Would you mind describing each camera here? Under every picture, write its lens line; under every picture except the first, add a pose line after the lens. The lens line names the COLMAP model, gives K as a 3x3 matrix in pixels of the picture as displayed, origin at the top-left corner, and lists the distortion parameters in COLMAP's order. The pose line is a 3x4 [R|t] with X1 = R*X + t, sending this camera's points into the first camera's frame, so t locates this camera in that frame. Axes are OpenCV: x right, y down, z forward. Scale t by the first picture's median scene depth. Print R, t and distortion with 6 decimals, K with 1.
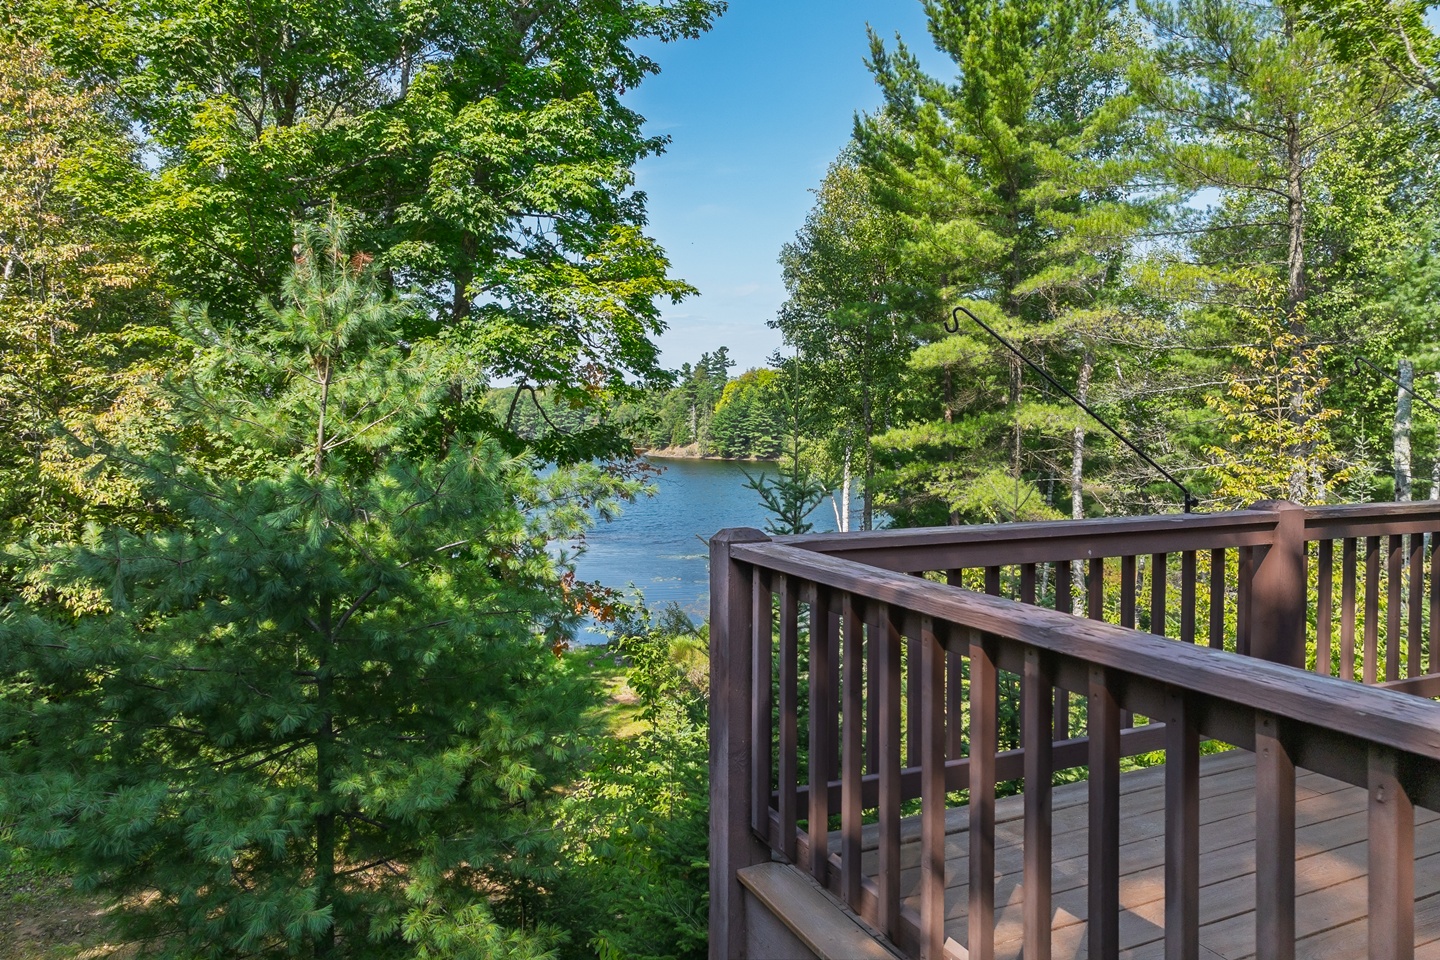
lens RADIAL K [[997.2, 0, 719.3], [0, 997.2, 427.5], [0, 0, 1]] dist [-0.037650, -0.000704]
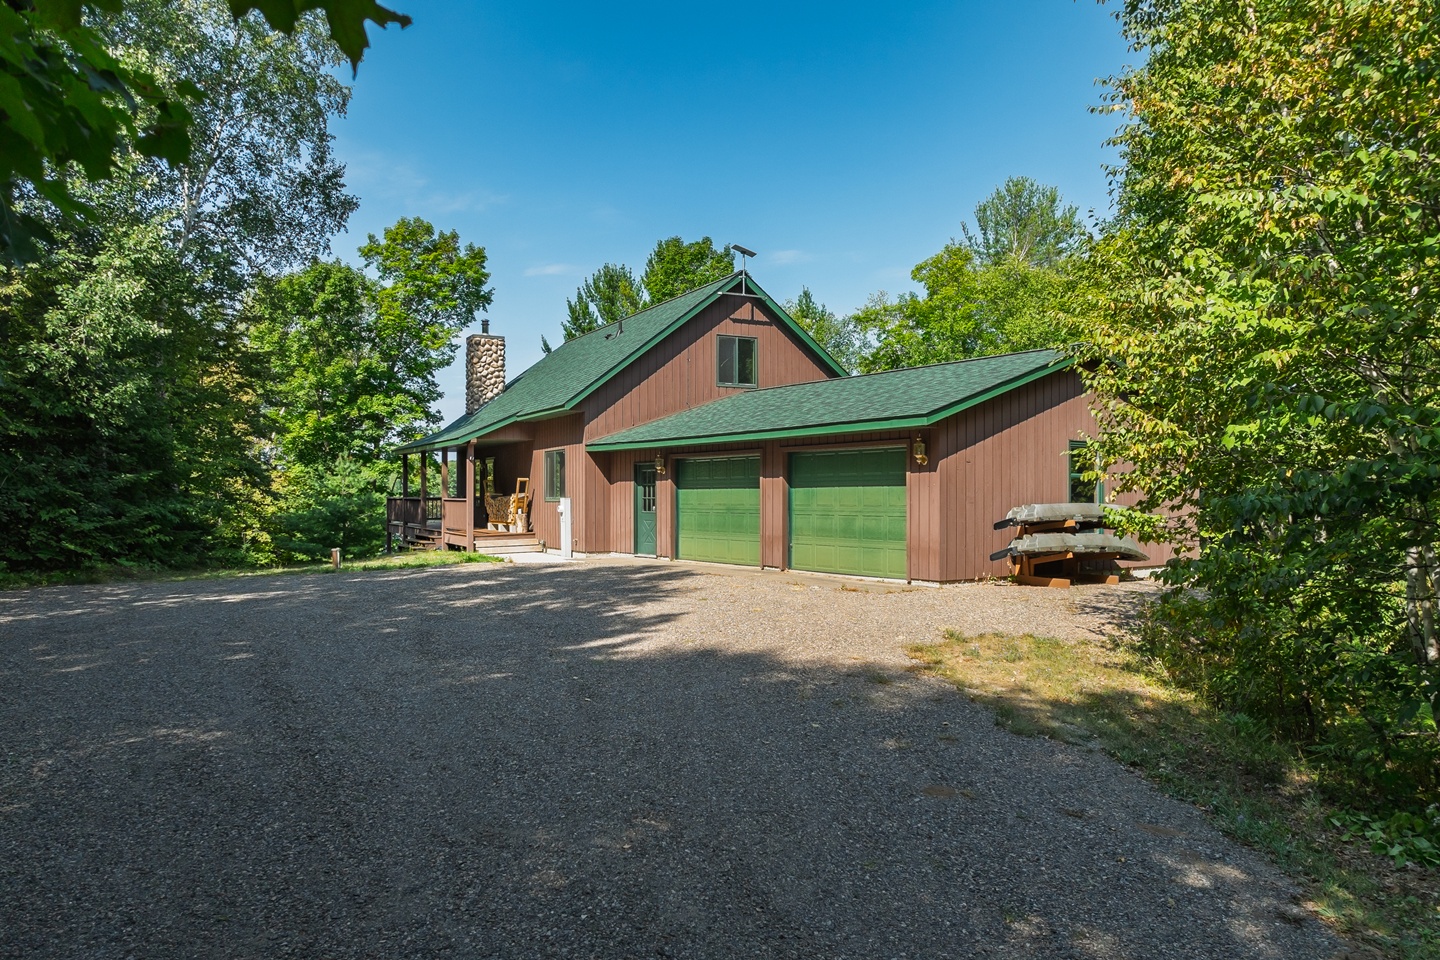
lens RADIAL K [[998.6, 0, 720.0], [0, 998.6, 480.0], [0, 0, 1]] dist [-0.004709, 0.002901]
pose [[0.998438, -0.004129, 0.055713, 0.737670], [0.005052, 0.999852, -0.016436, 0.026503], [-0.055637, 0.016692, 0.998312, -2.488960]]
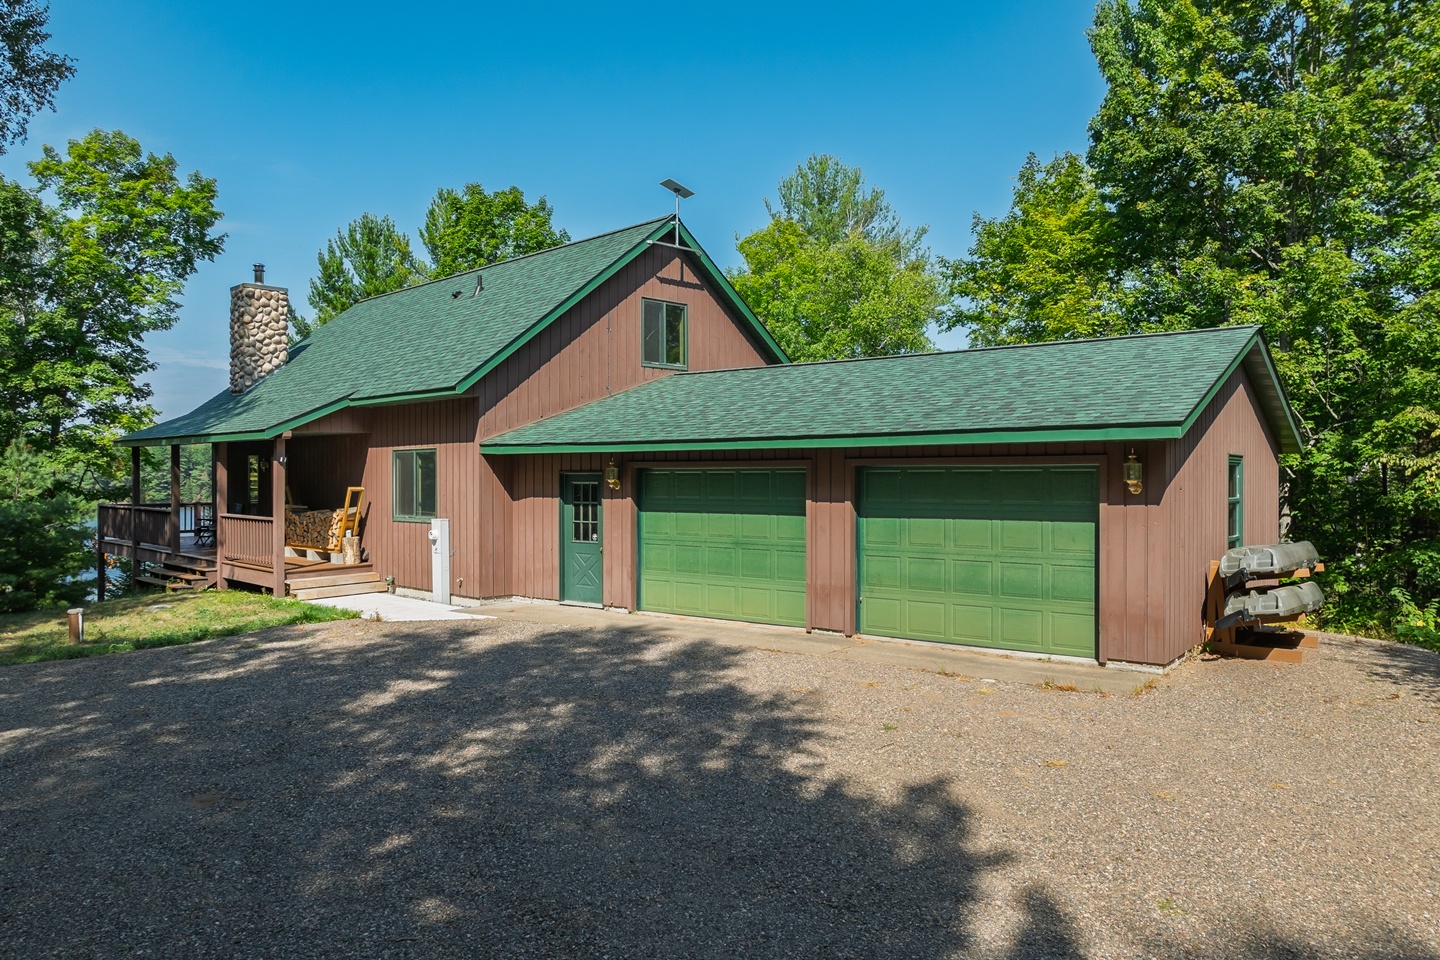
lens RADIAL K [[986.6, 0, 721.7], [0, 986.6, 468.3], [0, 0, 1]] dist [-0.002847, 0.005709]
pose [[0.937782, -0.003277, 0.347209, 0.465404], [0.005879, 0.999962, -0.006441, -0.025122], [-0.347175, 0.008082, 0.937766, -1.976056]]
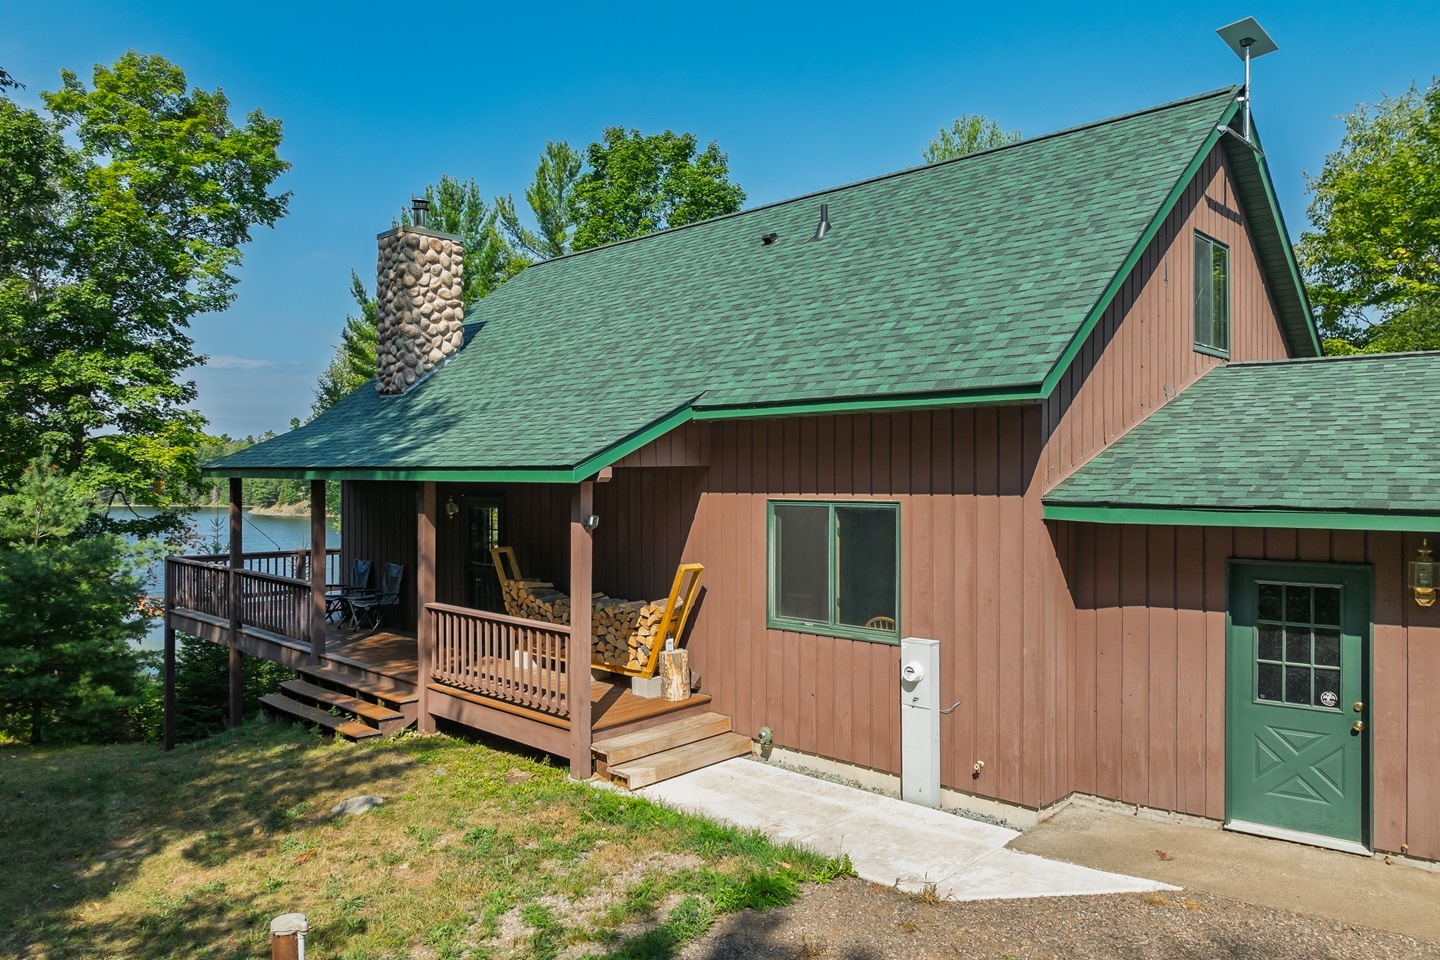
lens RADIAL K [[999.3, 0, 723.3], [0, 999.3, 477.1], [0, 0, 1]] dist [-0.000760, 0.000842]
pose [[0.934355, -0.000081, 0.356344, 0.214830], [0.001118, 0.999996, -0.002703, -0.075213], [-0.356342, 0.002924, 0.934351, -1.261174]]
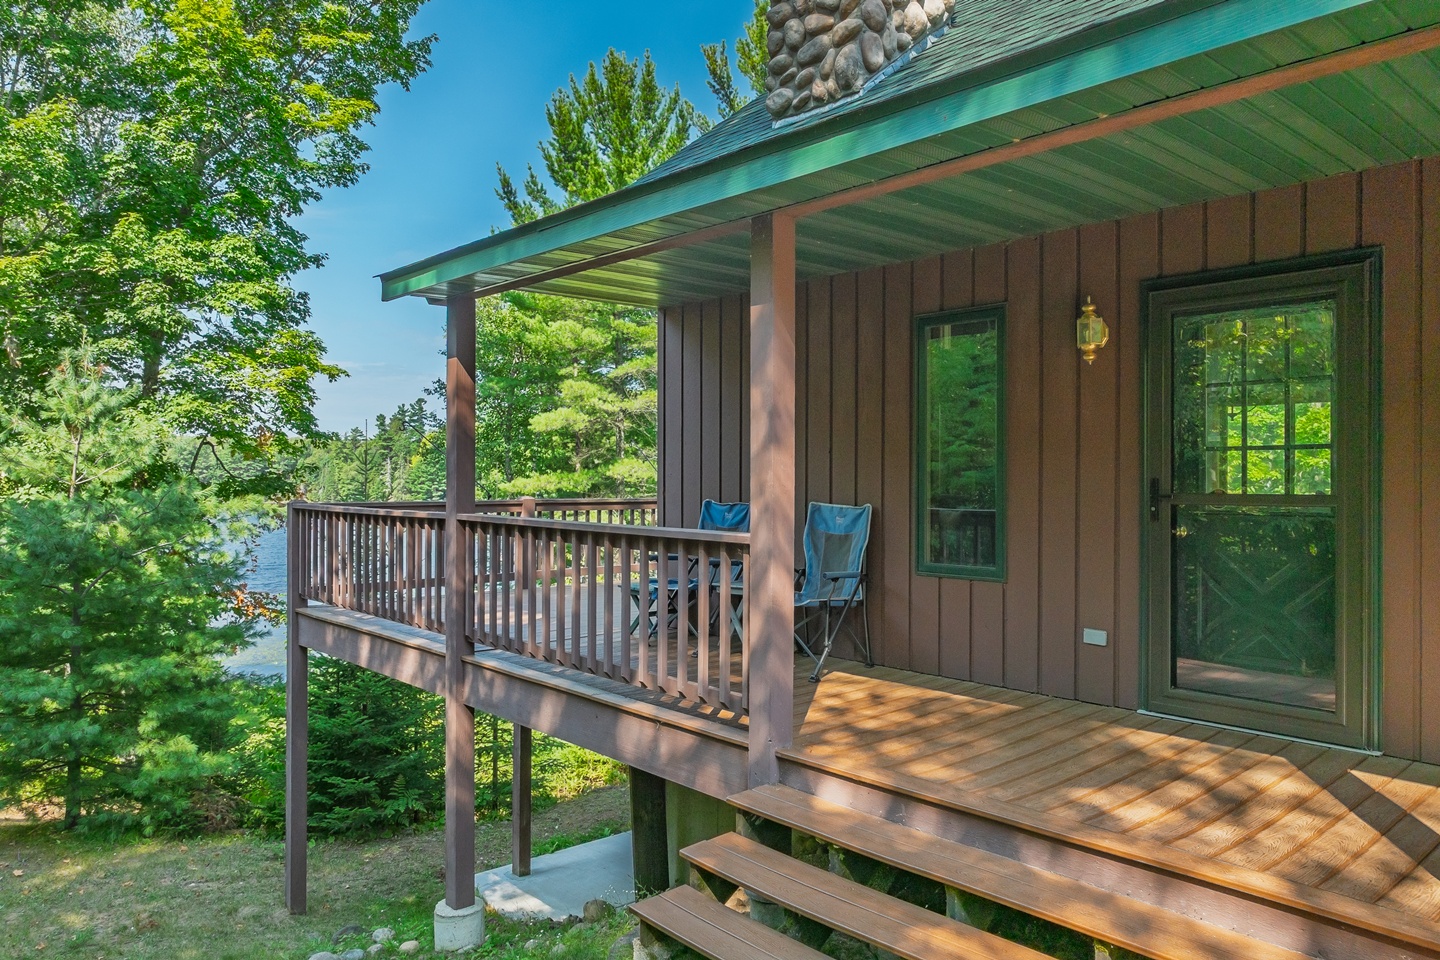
lens RADIAL K [[998.6, 0, 720.0], [0, 998.6, 480.0], [0, 0, 1]] dist [-0.004709, 0.002901]
pose [[0.957732, 0.001642, 0.287656, 0.082007], [-0.001140, 0.999998, -0.001913, 0.010025], [-0.287658, 0.001504, 0.957732, -0.497493]]
